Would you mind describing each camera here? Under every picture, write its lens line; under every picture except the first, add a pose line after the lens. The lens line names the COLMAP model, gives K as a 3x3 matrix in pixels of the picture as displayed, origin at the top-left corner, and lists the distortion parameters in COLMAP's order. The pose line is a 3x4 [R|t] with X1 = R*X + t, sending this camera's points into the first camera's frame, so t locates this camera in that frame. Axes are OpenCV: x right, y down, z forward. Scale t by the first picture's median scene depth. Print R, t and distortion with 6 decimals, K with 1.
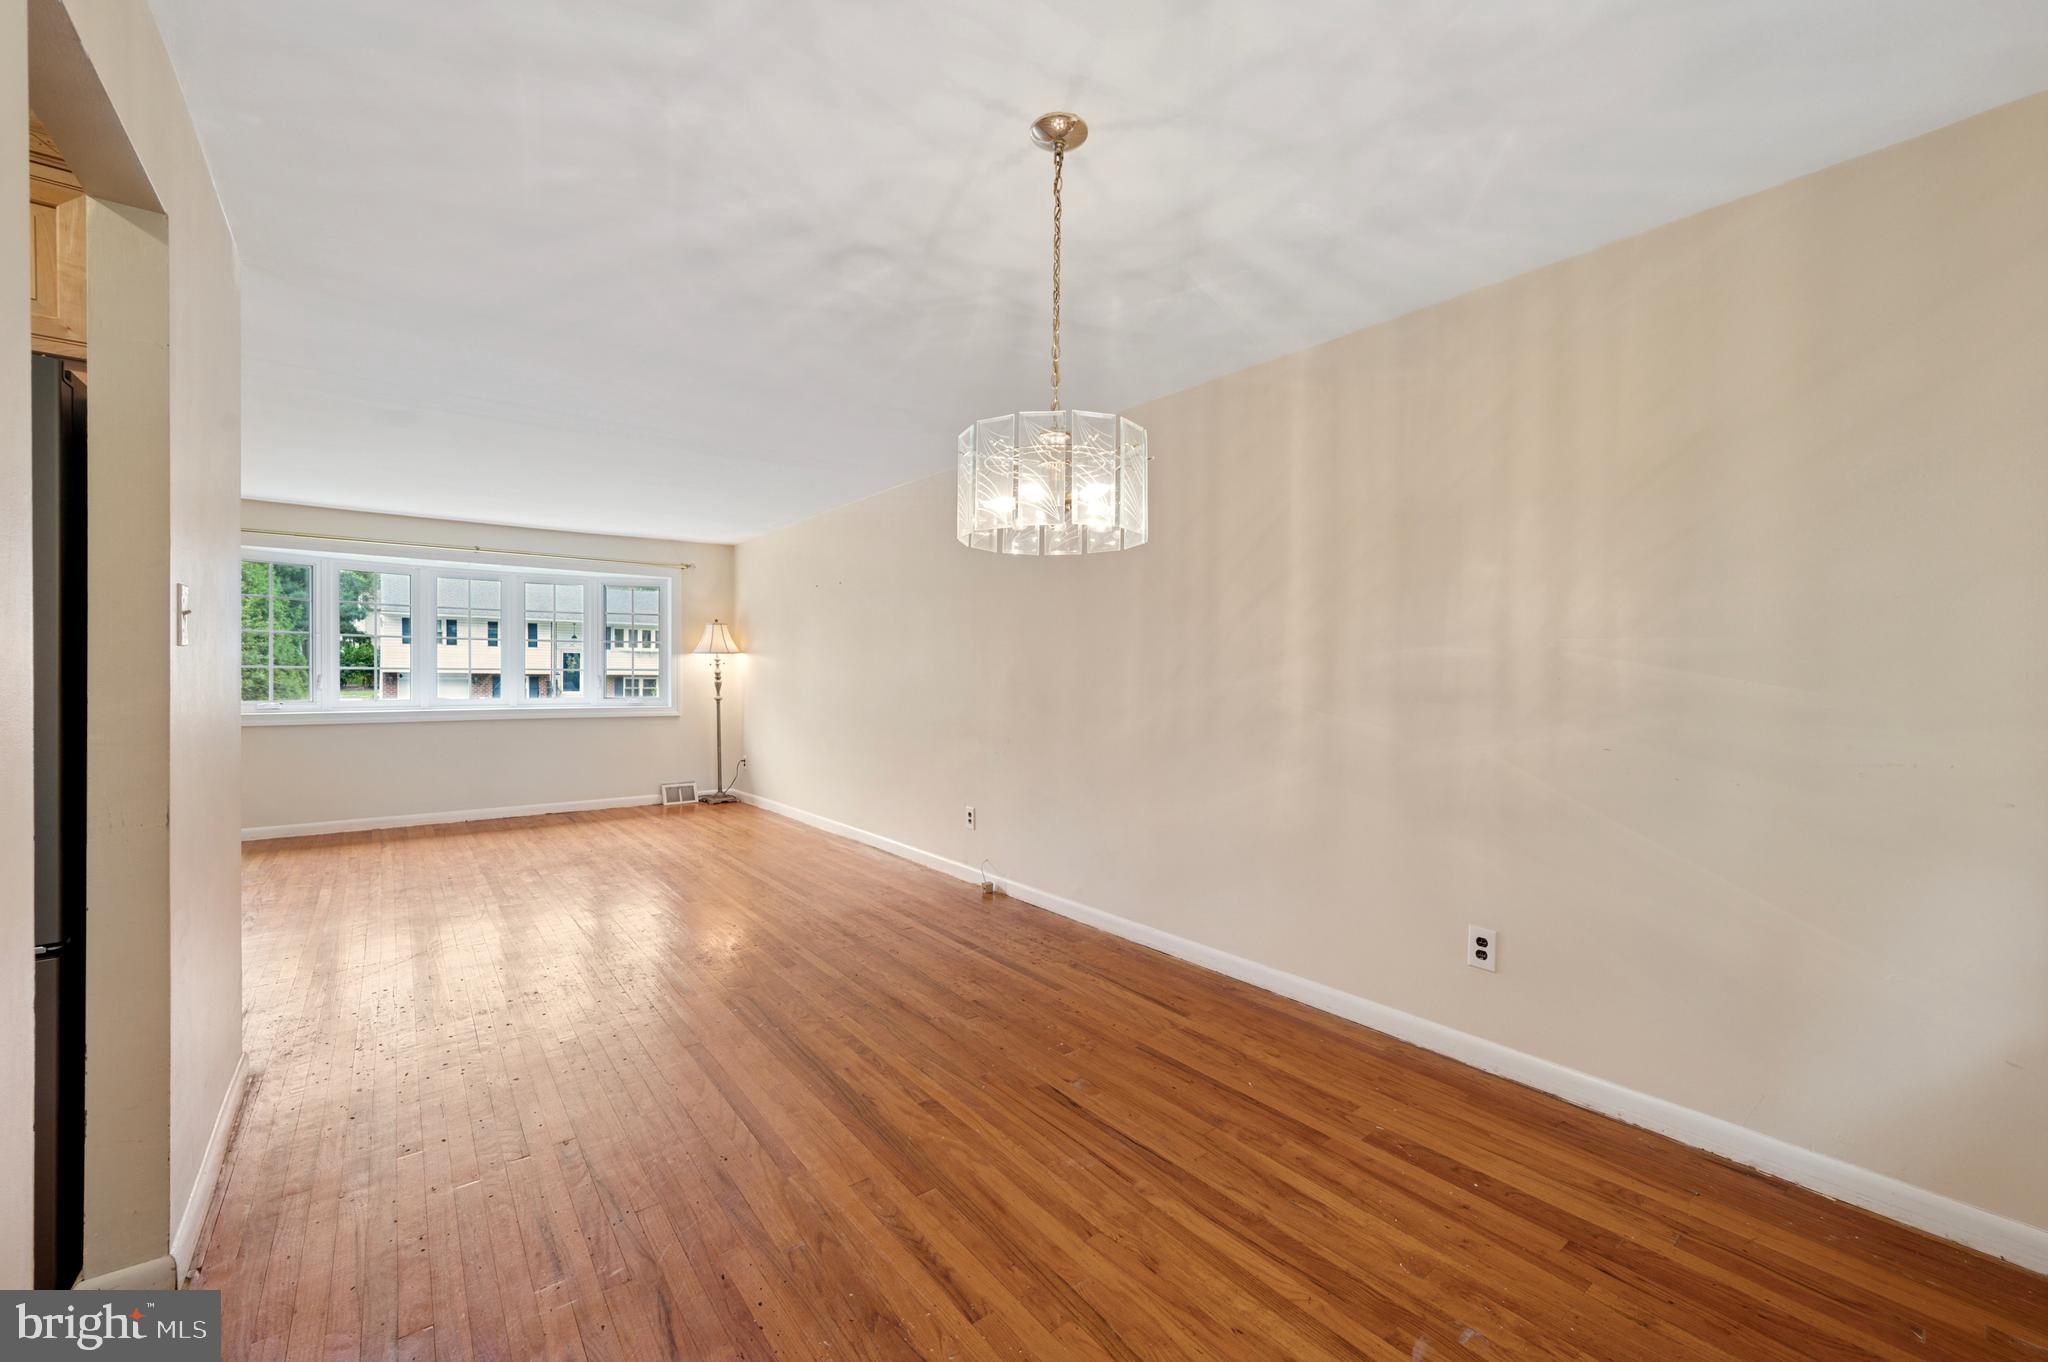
lens RADIAL K [[826.2, 0, 1032.6], [0, 826.2, 689.0], [0, 0, 1]] dist [0.001253, 0.000789]
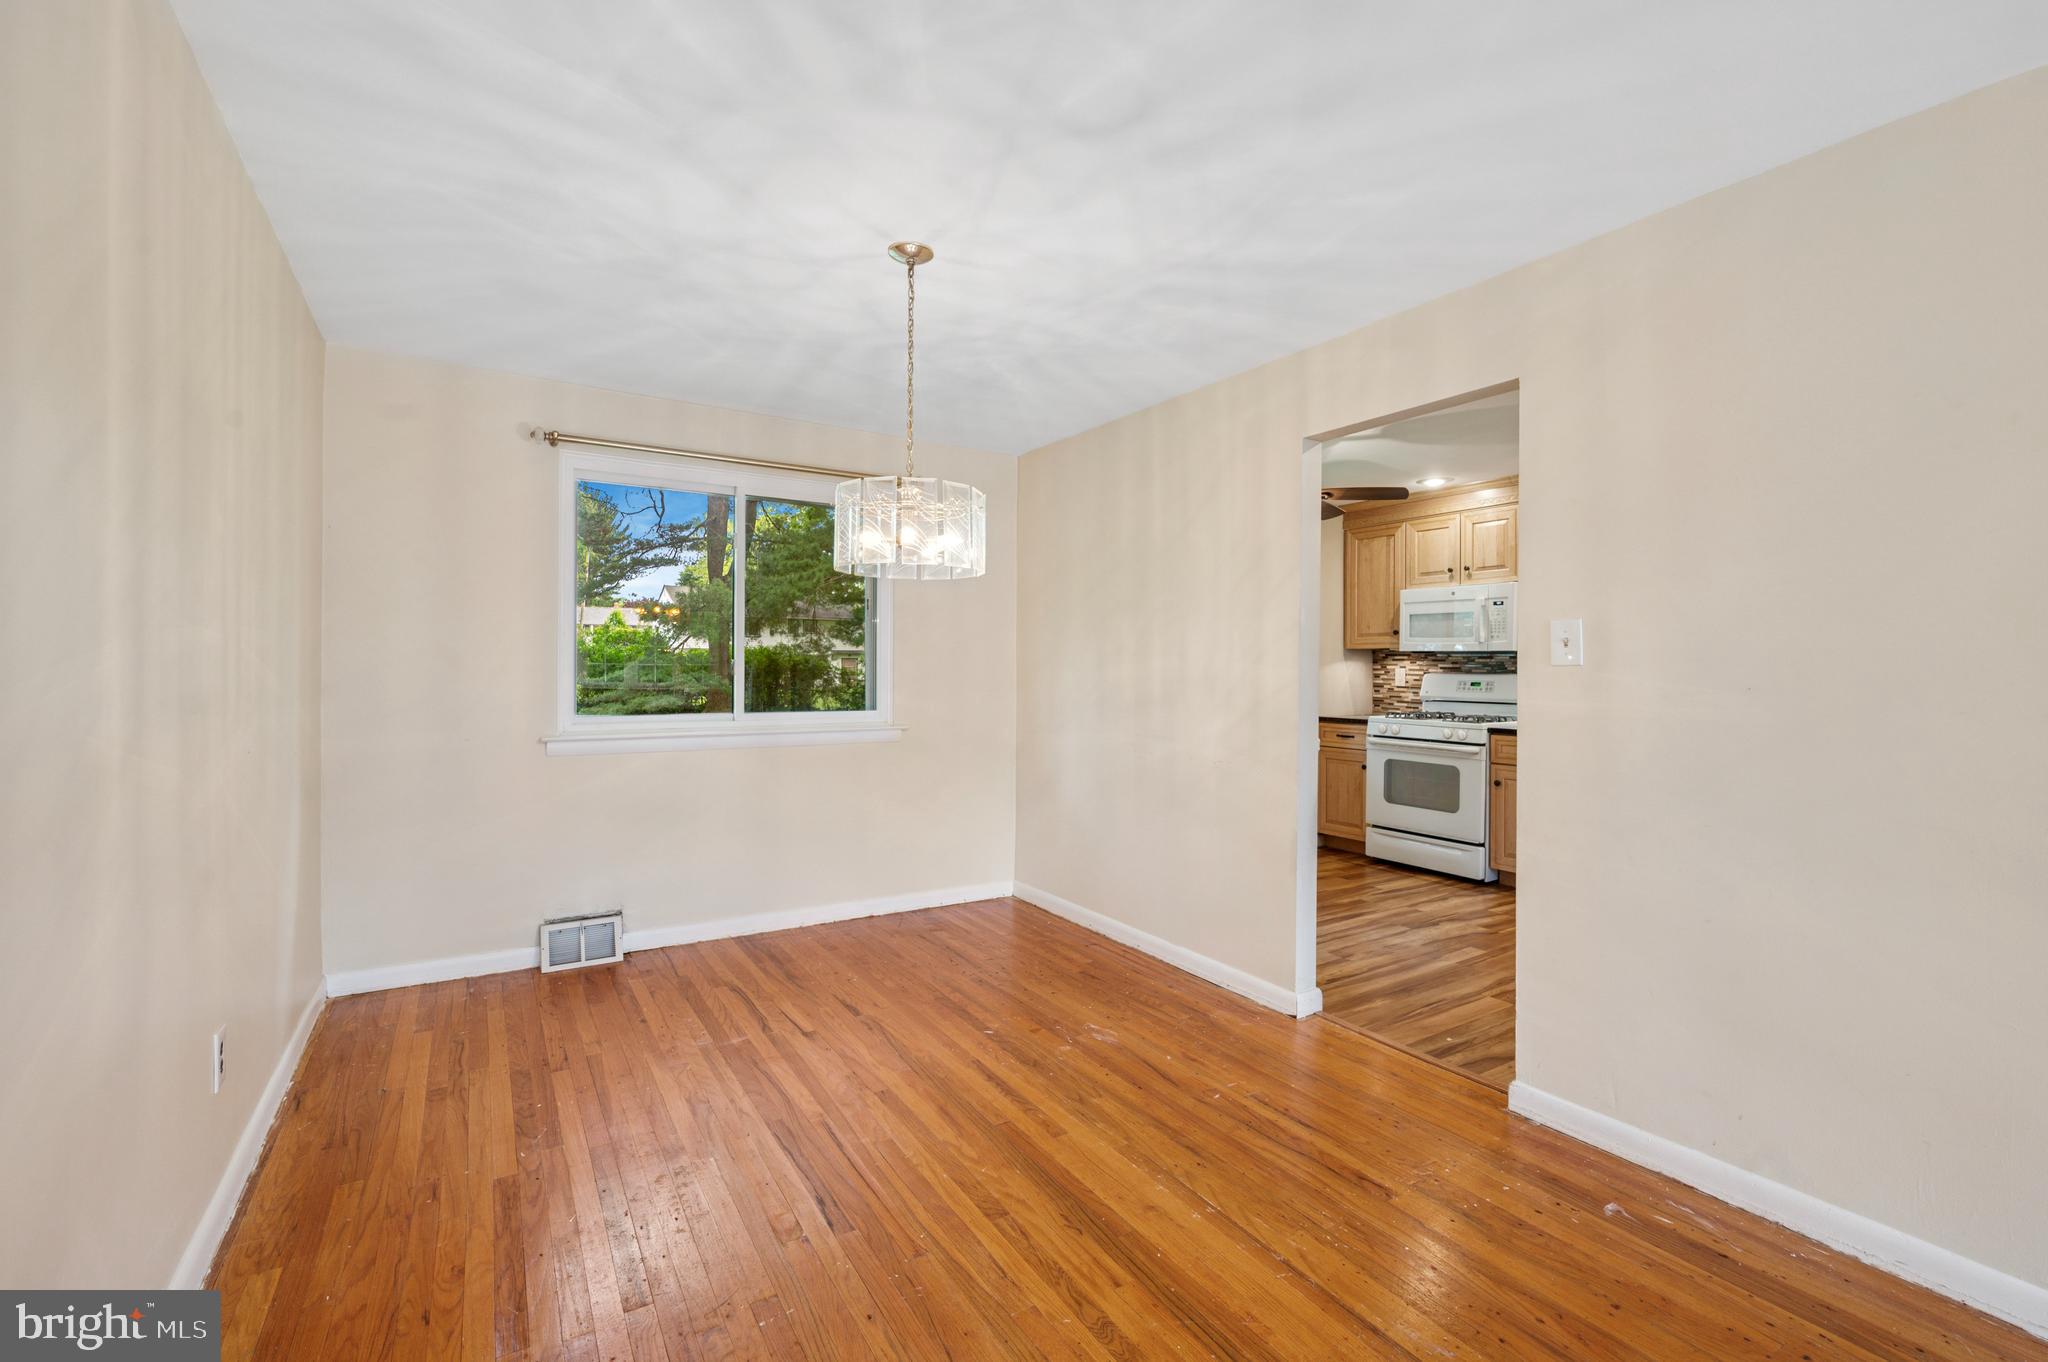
lens RADIAL K [[876.6, 0, 1021.2], [0, 876.6, 670.7], [0, 0, 1]] dist [-0.002135, 0.000615]
pose [[-0.993047, -0.015826, 0.116651, -0.175273], [-0.013476, 0.999691, 0.020910, -0.033359], [-0.116946, 0.019193, -0.992953, 1.339195]]
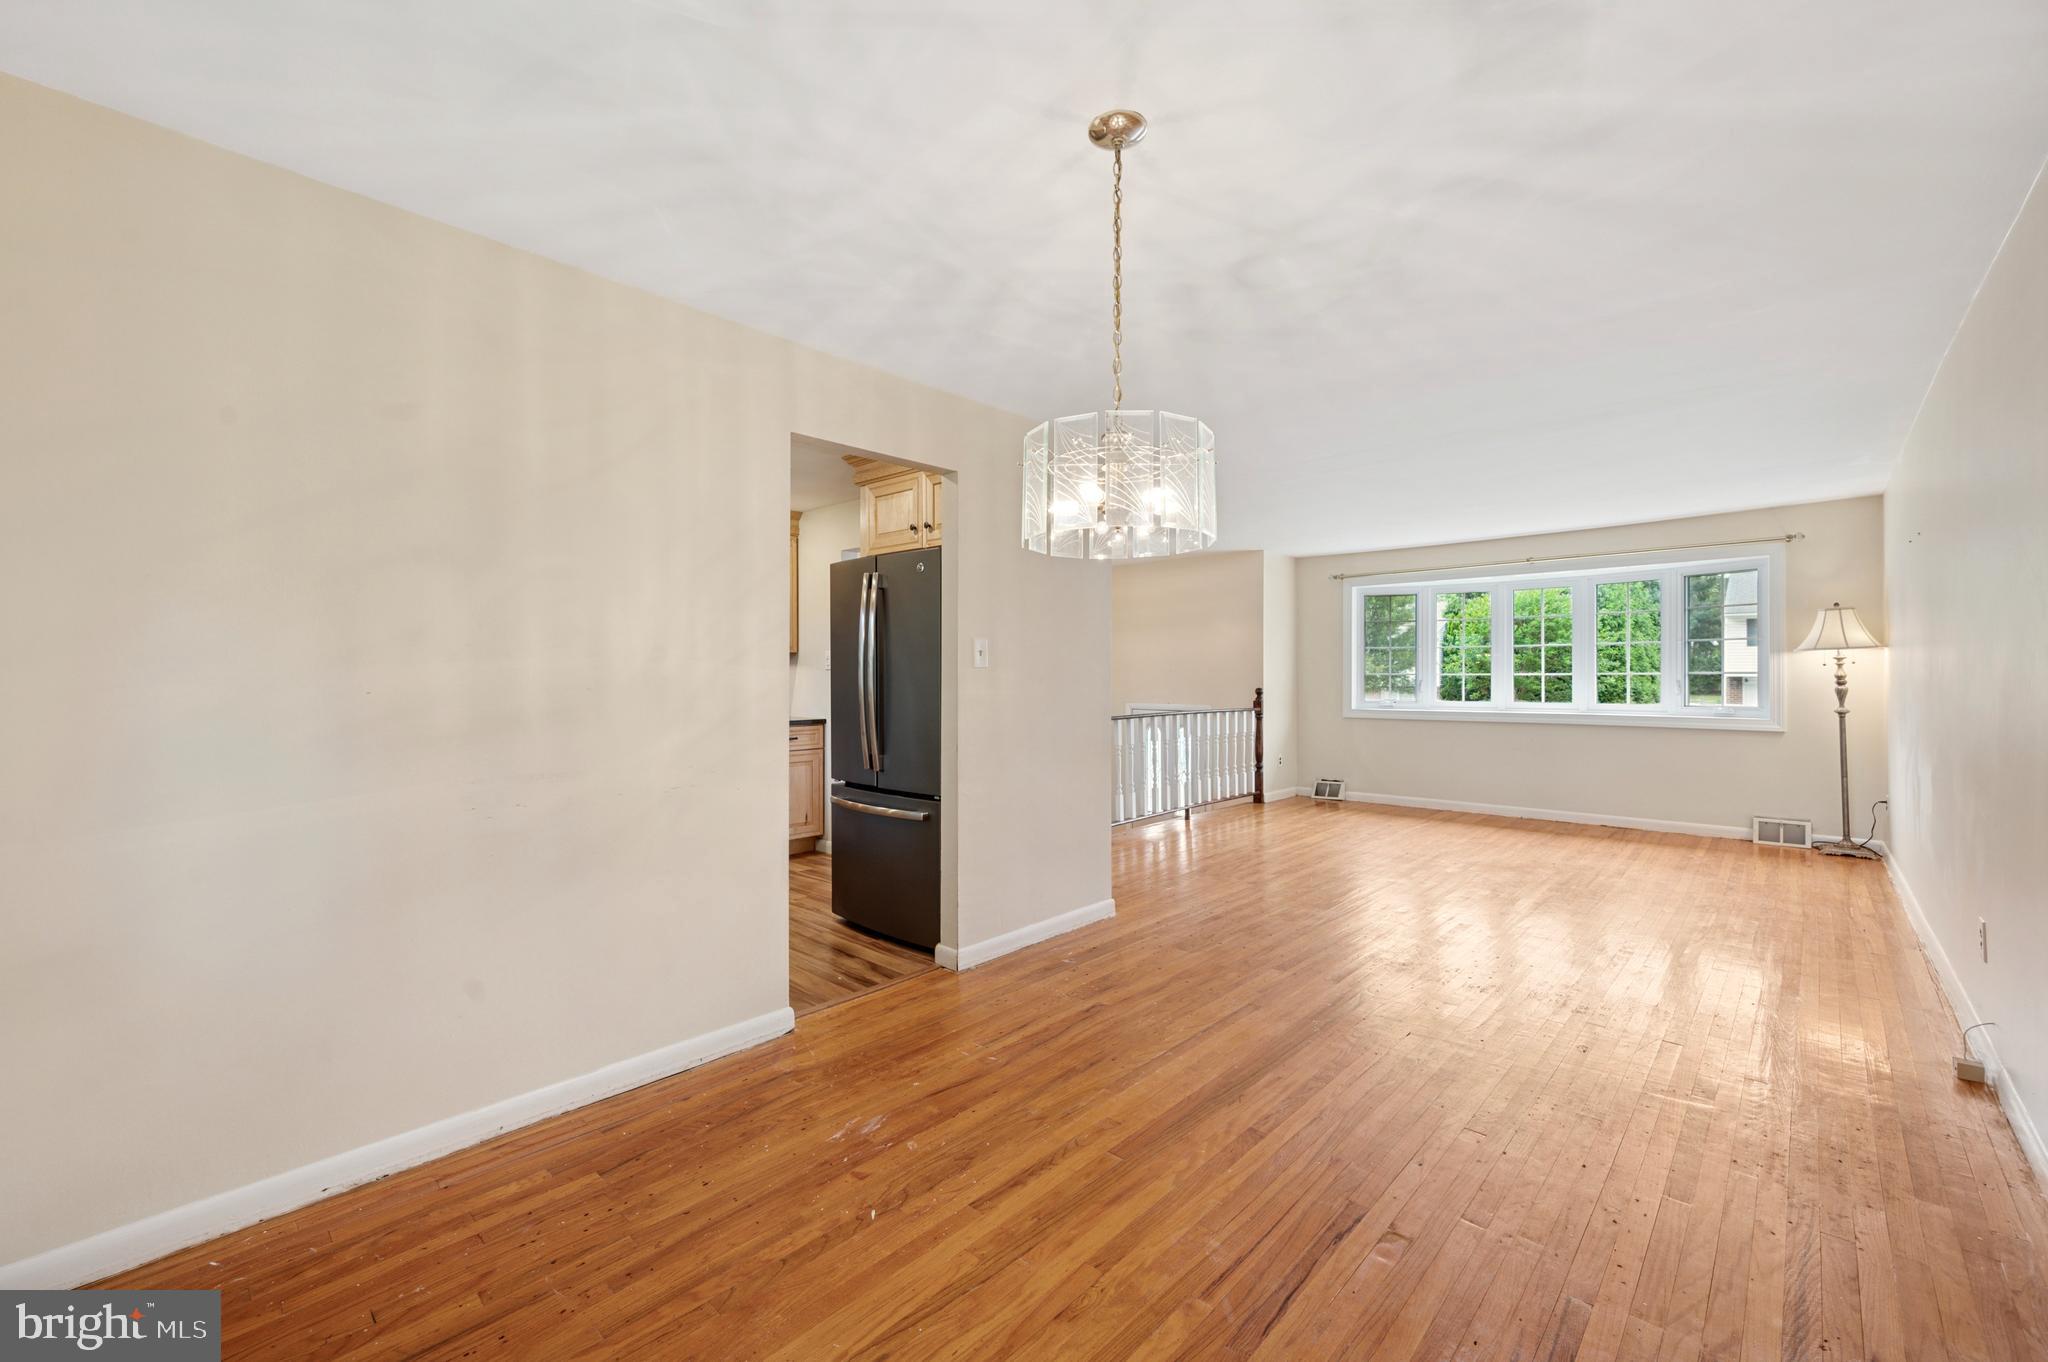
lens RADIAL K [[826.2, 0, 1021.6], [0, 826.2, 678.4], [0, 0, 1]] dist [0.001253, 0.000789]
pose [[0.143977, -0.006013, -0.989563, 0.566201], [-0.012703, 0.999888, -0.007924, -0.005829], [0.989499, 0.013711, 0.143885, 0.431594]]
